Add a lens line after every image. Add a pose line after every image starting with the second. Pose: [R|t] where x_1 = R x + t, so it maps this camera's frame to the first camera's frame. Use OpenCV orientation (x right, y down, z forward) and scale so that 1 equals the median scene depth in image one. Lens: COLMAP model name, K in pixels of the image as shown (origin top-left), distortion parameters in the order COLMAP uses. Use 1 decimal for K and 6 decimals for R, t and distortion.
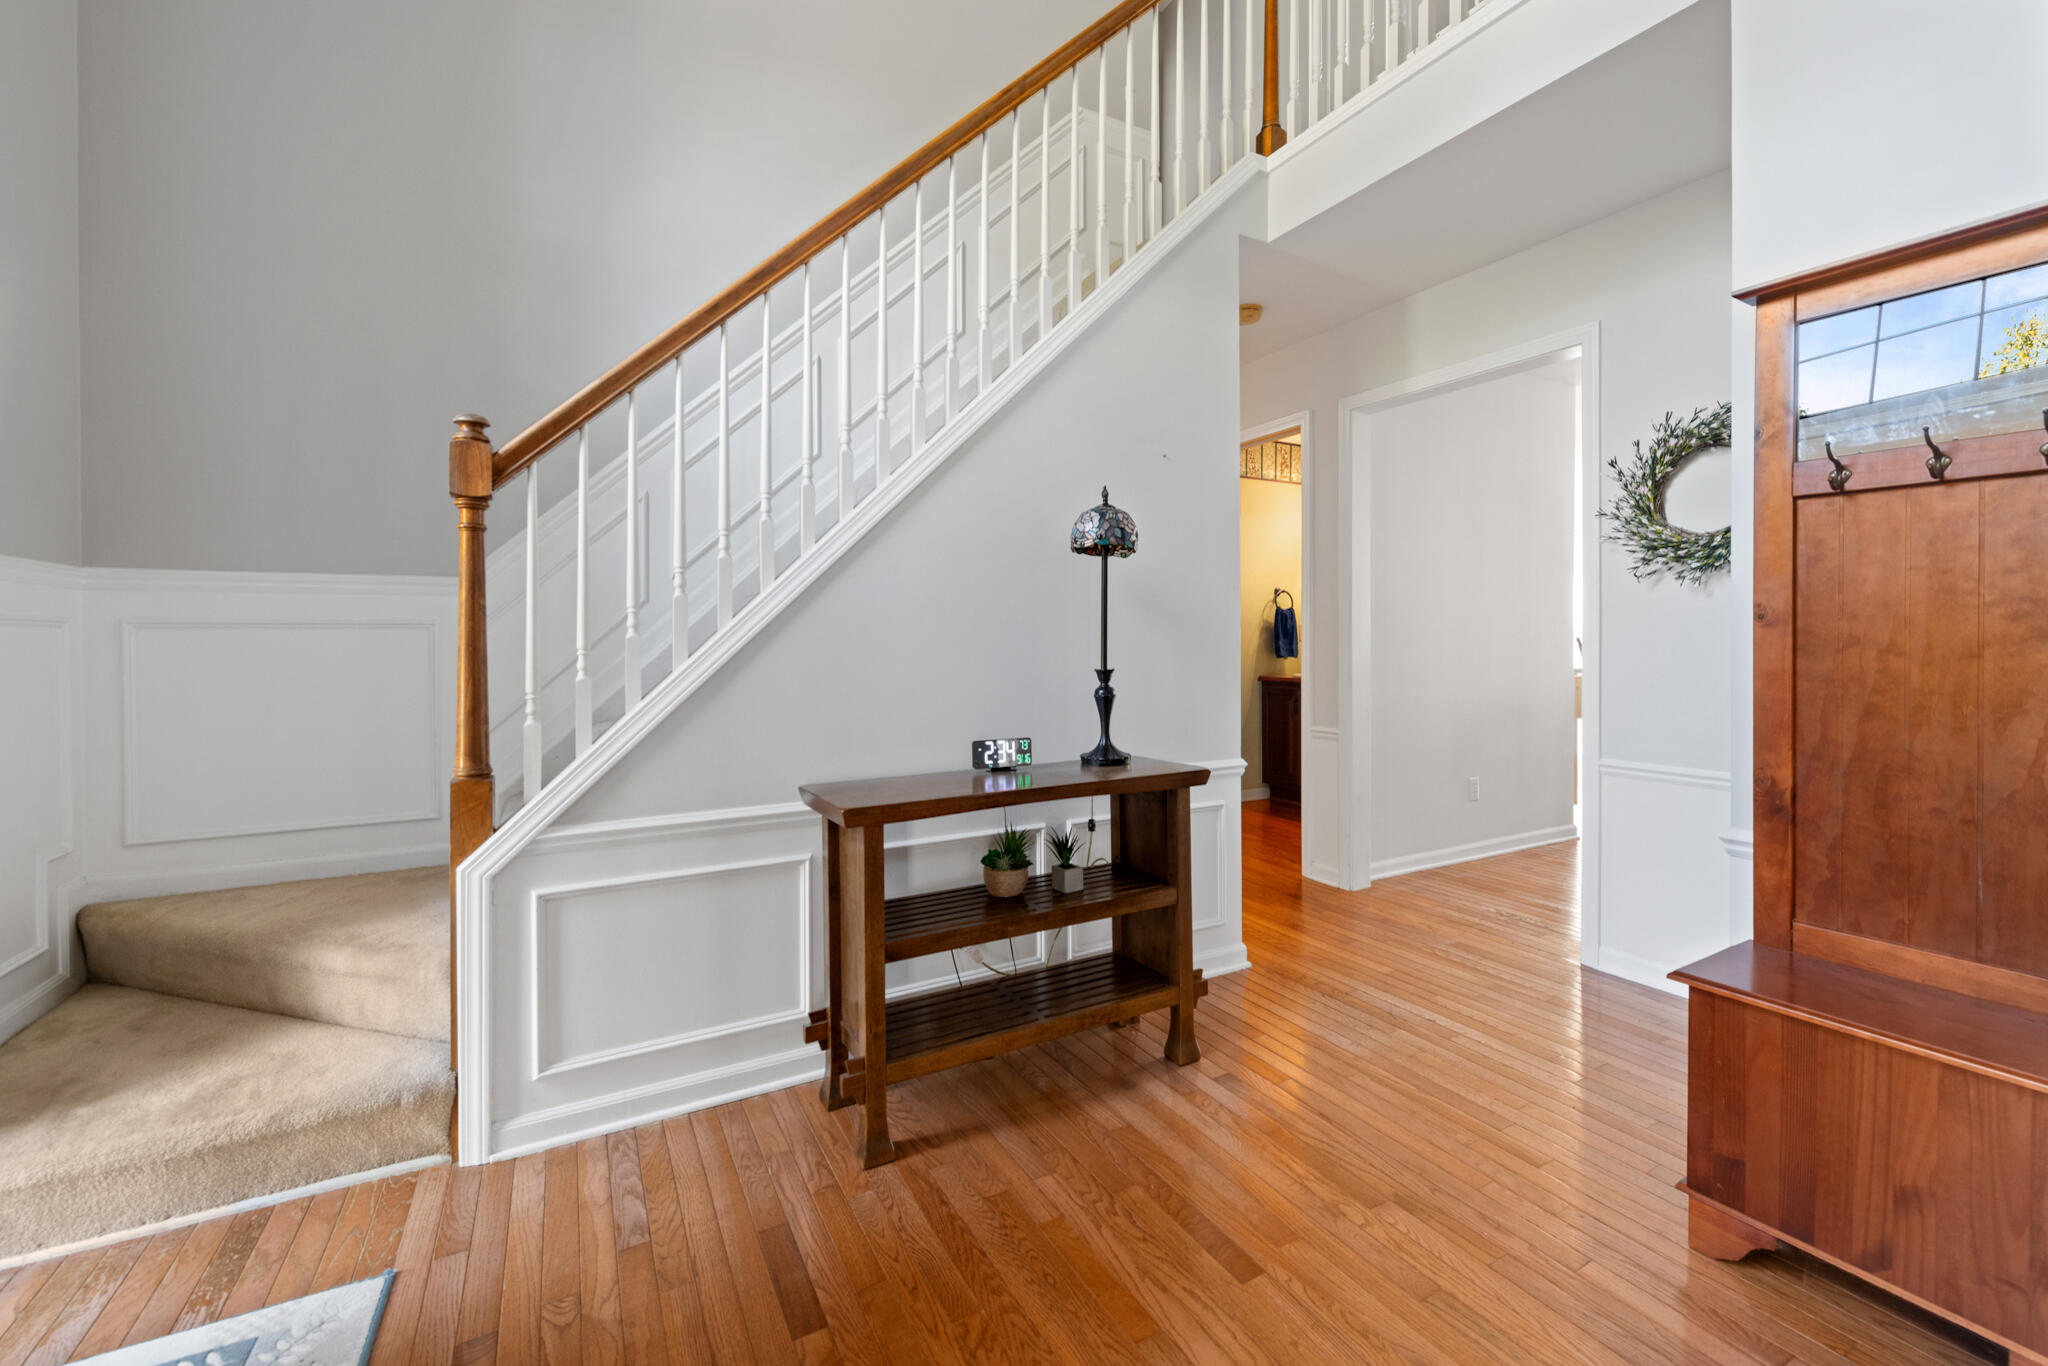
lens RADIAL K [[843.9, 0, 1029.5], [0, 843.9, 683.4], [0, 0, 1]] dist [0.001174, 0.000236]
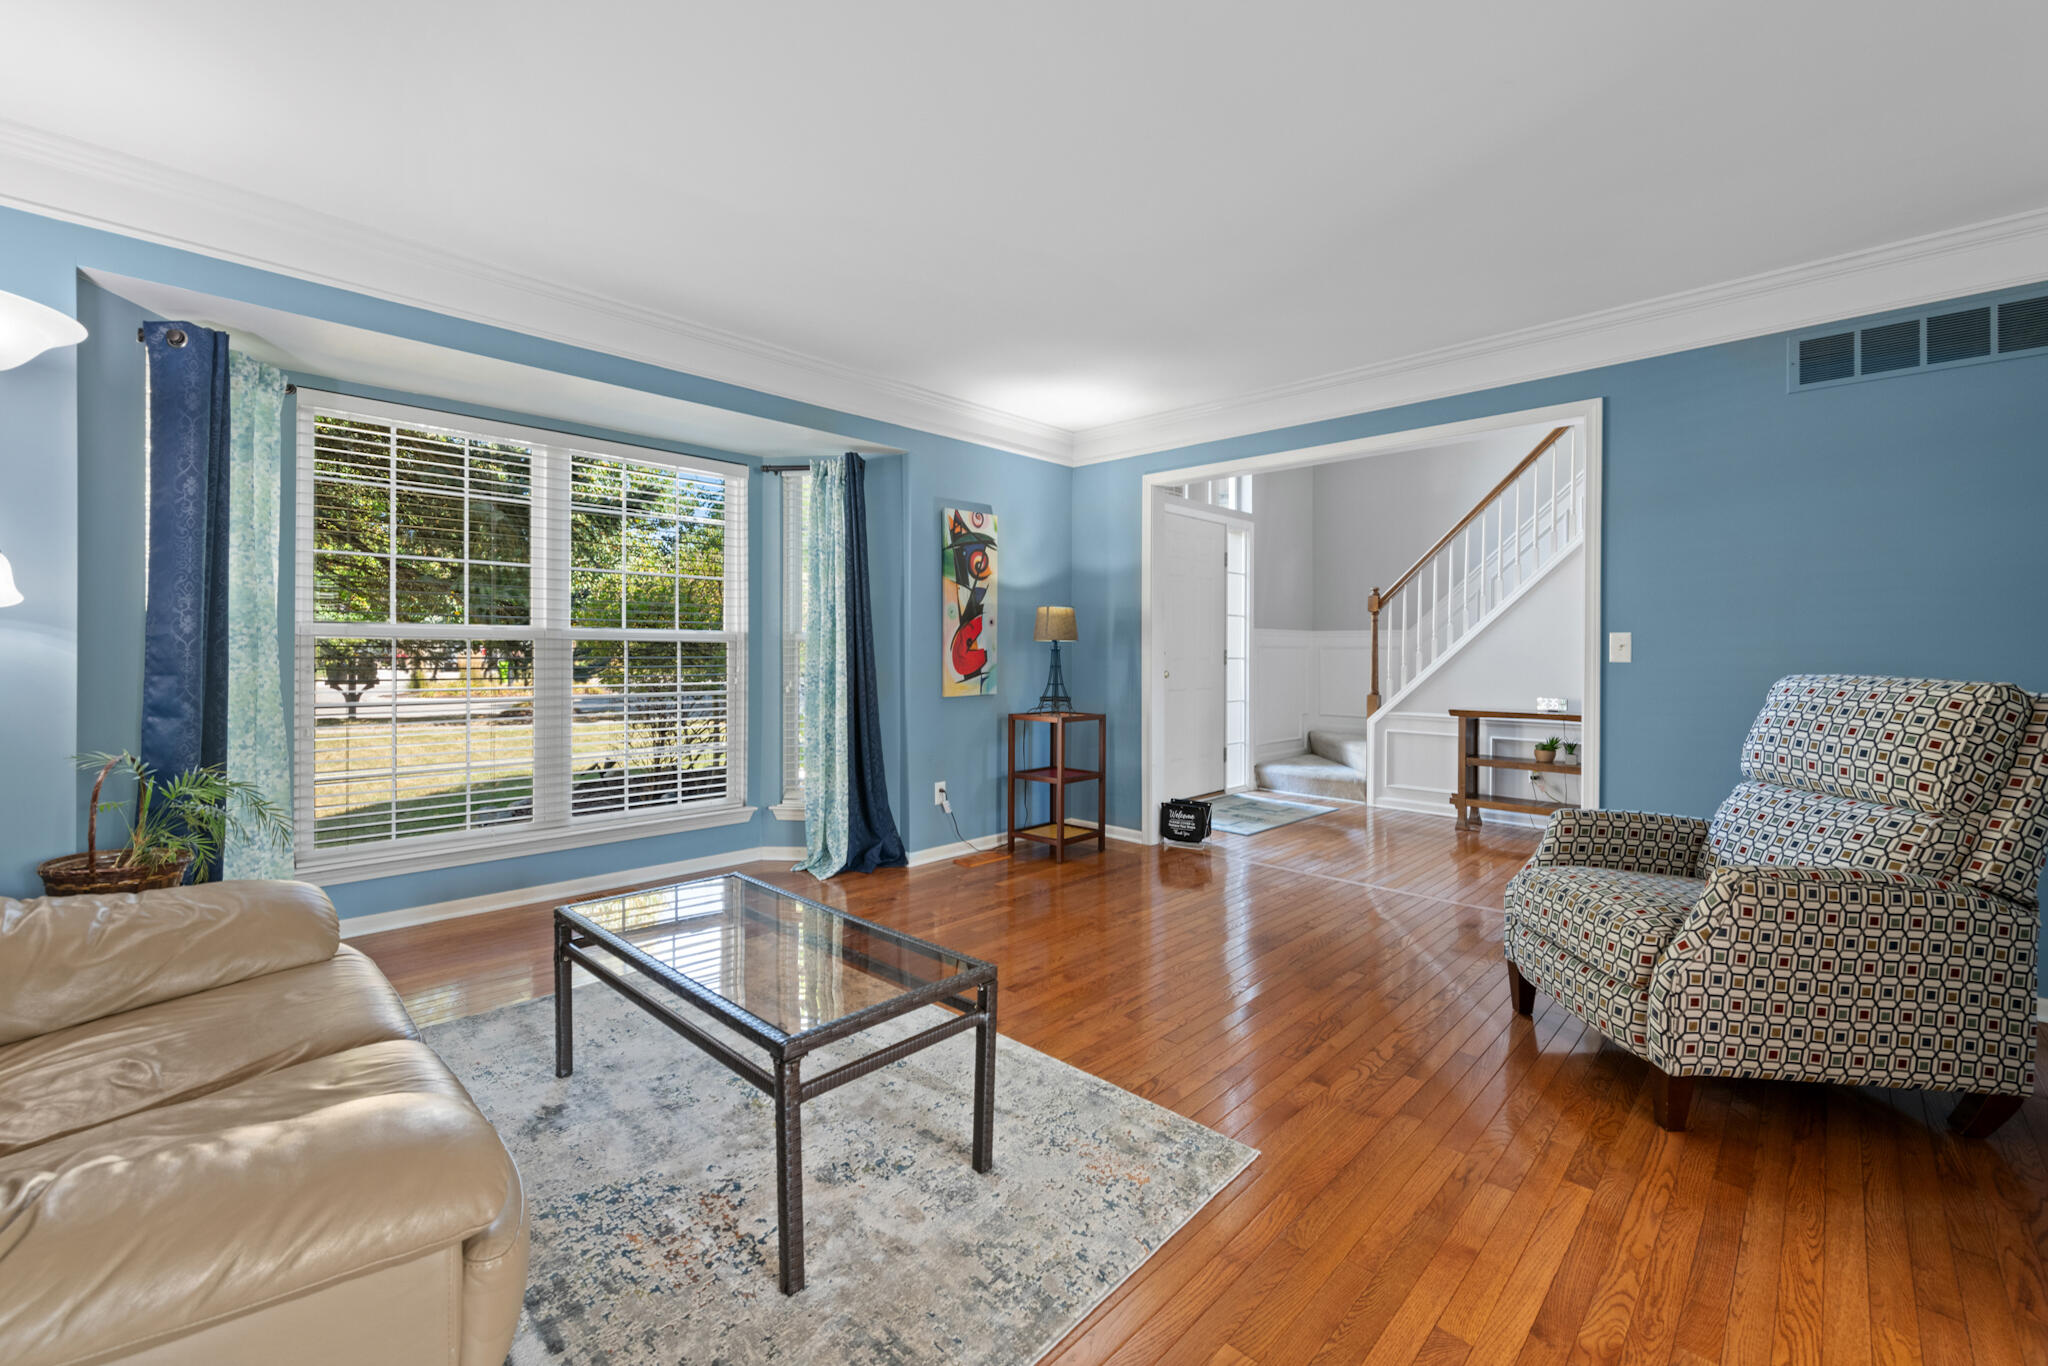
lens RADIAL K [[843.9, 0, 1026.9], [0, 843.9, 669.0], [0, 0, 1]] dist [0.001174, 0.000236]
pose [[0.296917, 0.018314, -0.954728, 2.131315], [-0.018181, 0.999743, 0.013524, -0.009140], [0.954730, 0.013343, 0.297174, -1.321171]]
